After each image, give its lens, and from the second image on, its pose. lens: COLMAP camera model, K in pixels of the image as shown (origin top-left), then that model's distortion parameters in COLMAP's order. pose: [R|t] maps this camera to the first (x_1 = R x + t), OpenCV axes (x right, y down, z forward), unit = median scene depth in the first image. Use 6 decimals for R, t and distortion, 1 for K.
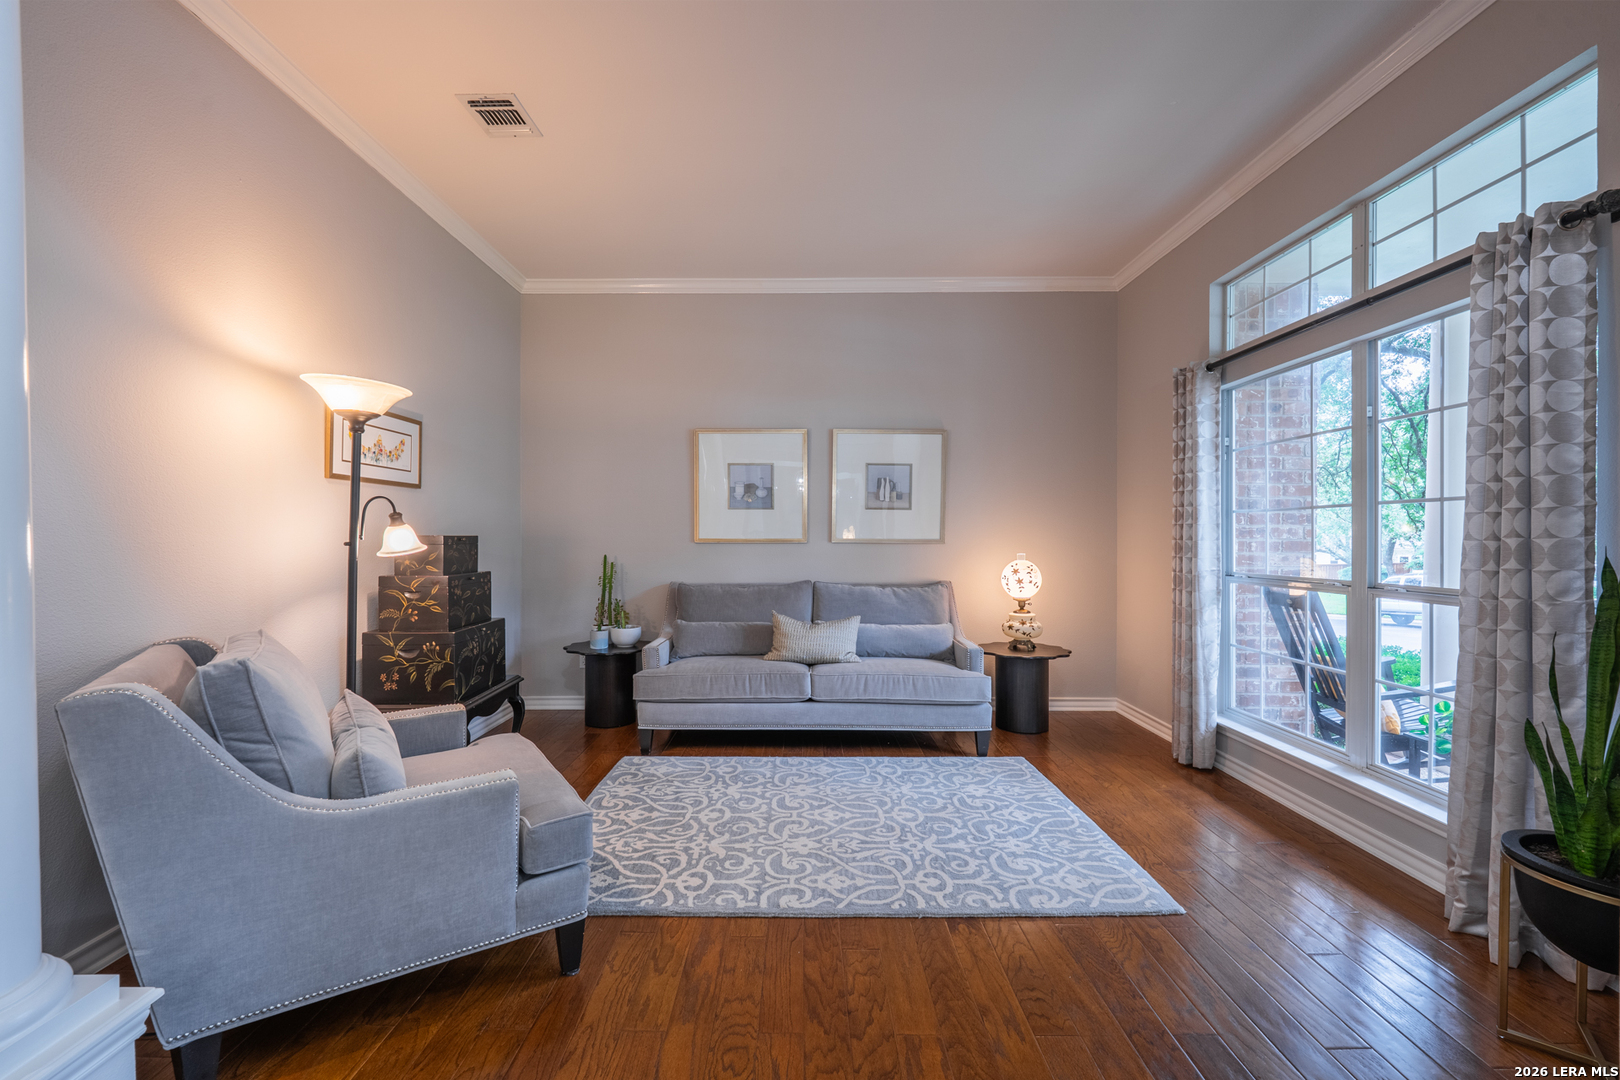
lens RADIAL K [[659.1, 0, 798.4], [0, 659.1, 541.5], [0, 0, 1]] dist [-0.011760, -0.000780]
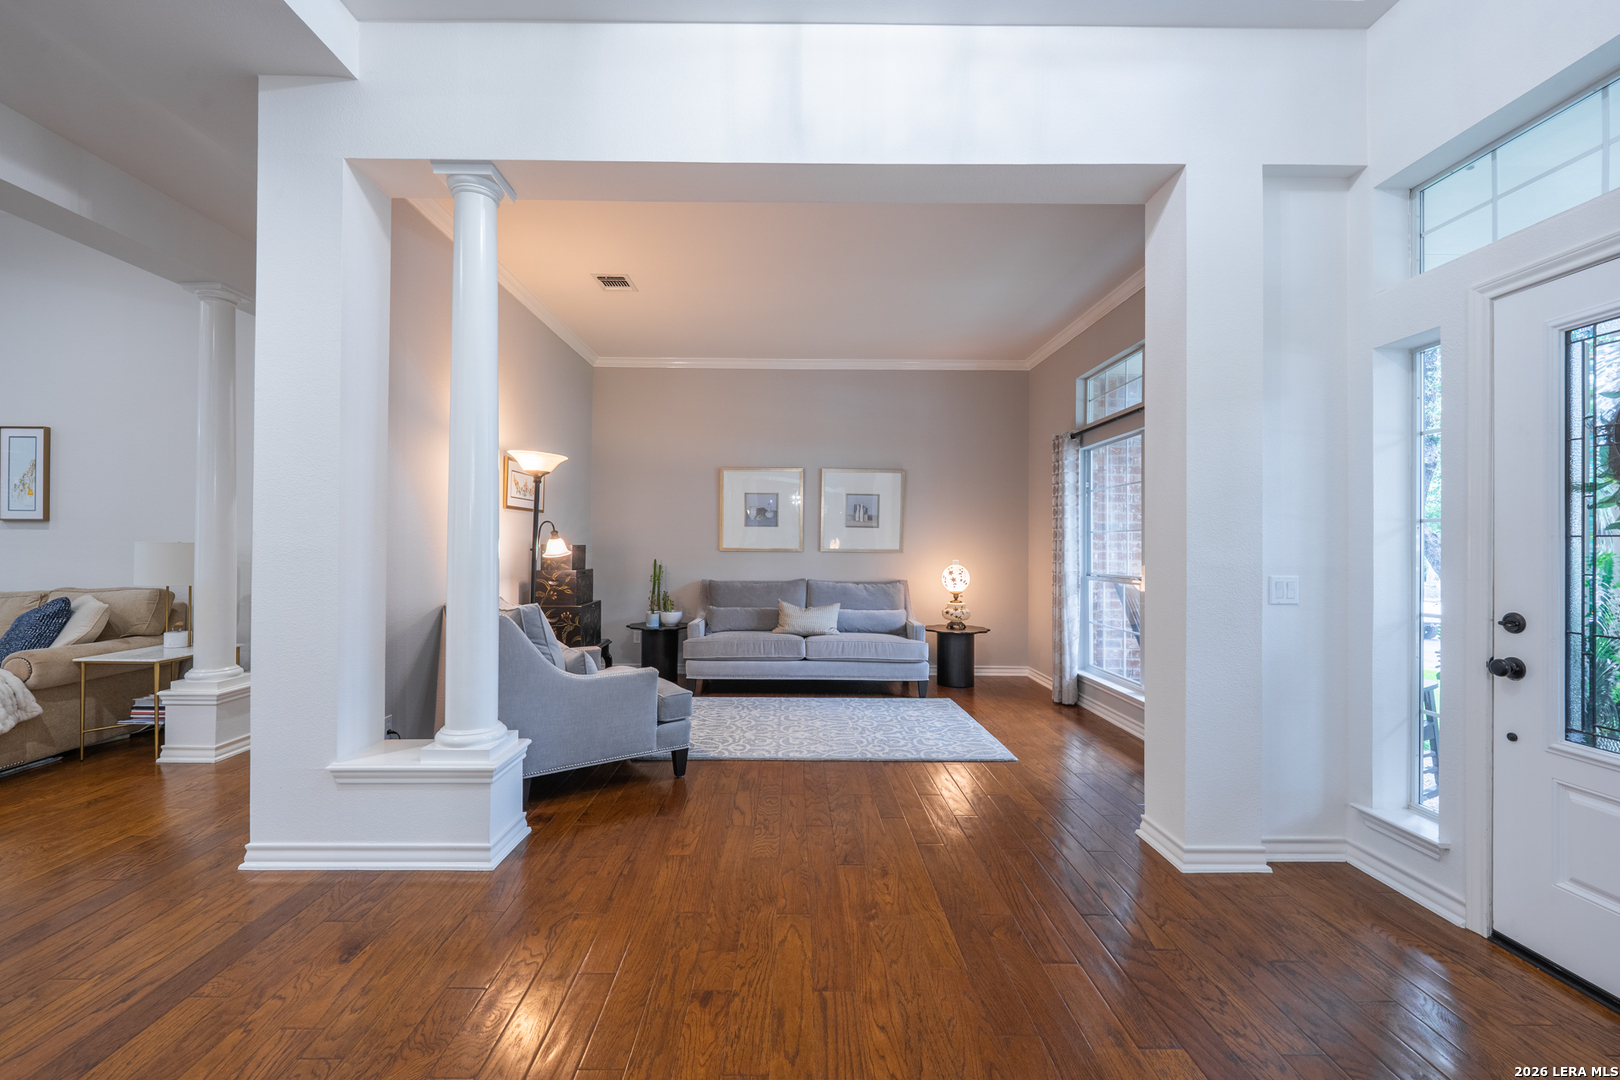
lens RADIAL K [[656.7, 0, 796.3], [0, 656.7, 541.0], [0, 0, 1]] dist [-0.001258, 0.000094]
pose [[0.999898, 0.006874, 0.012531, -0.022619], [-0.006672, 0.999849, -0.016066, 0.002904], [-0.012639, 0.015981, 0.999792, -0.491958]]
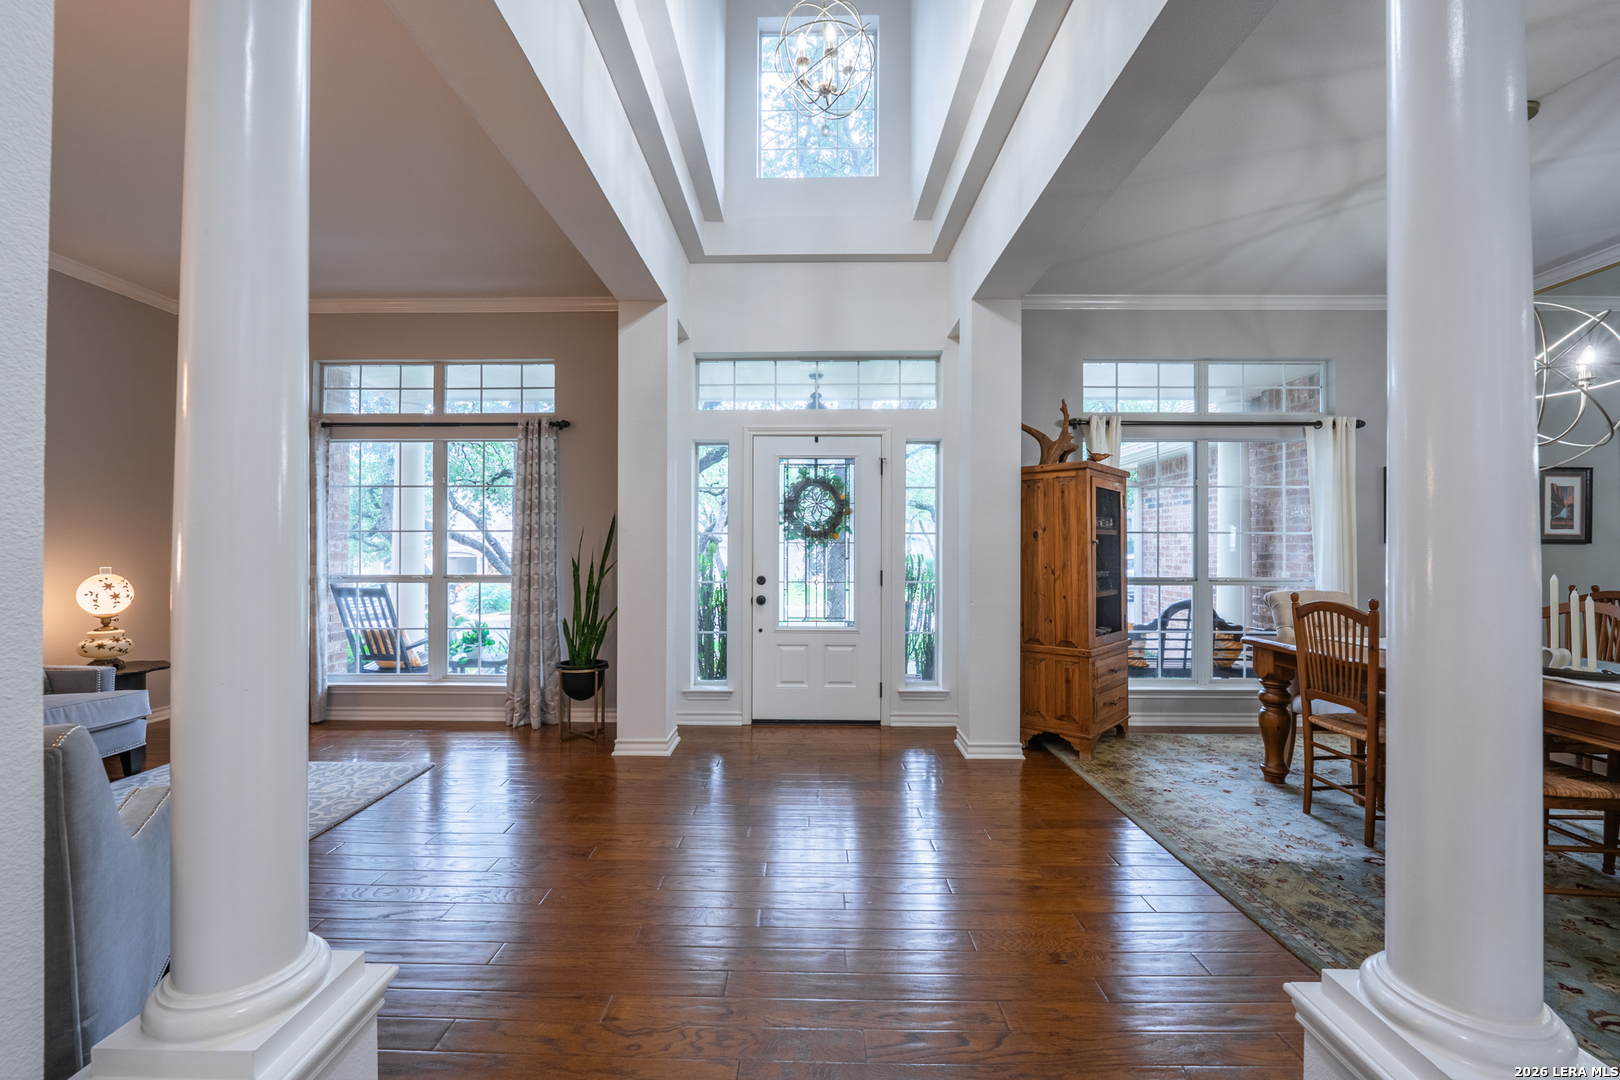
lens RADIAL K [[664.2, 0, 791.1], [0, 664.2, 543.4], [0, 0, 1]] dist [-0.011648, 0.000049]
pose [[0.011818, 0.008353, 0.999895, -0.732817], [0.006846, 0.999941, -0.008434, -0.001323], [-0.999907, 0.006945, 0.011760, 0.012292]]
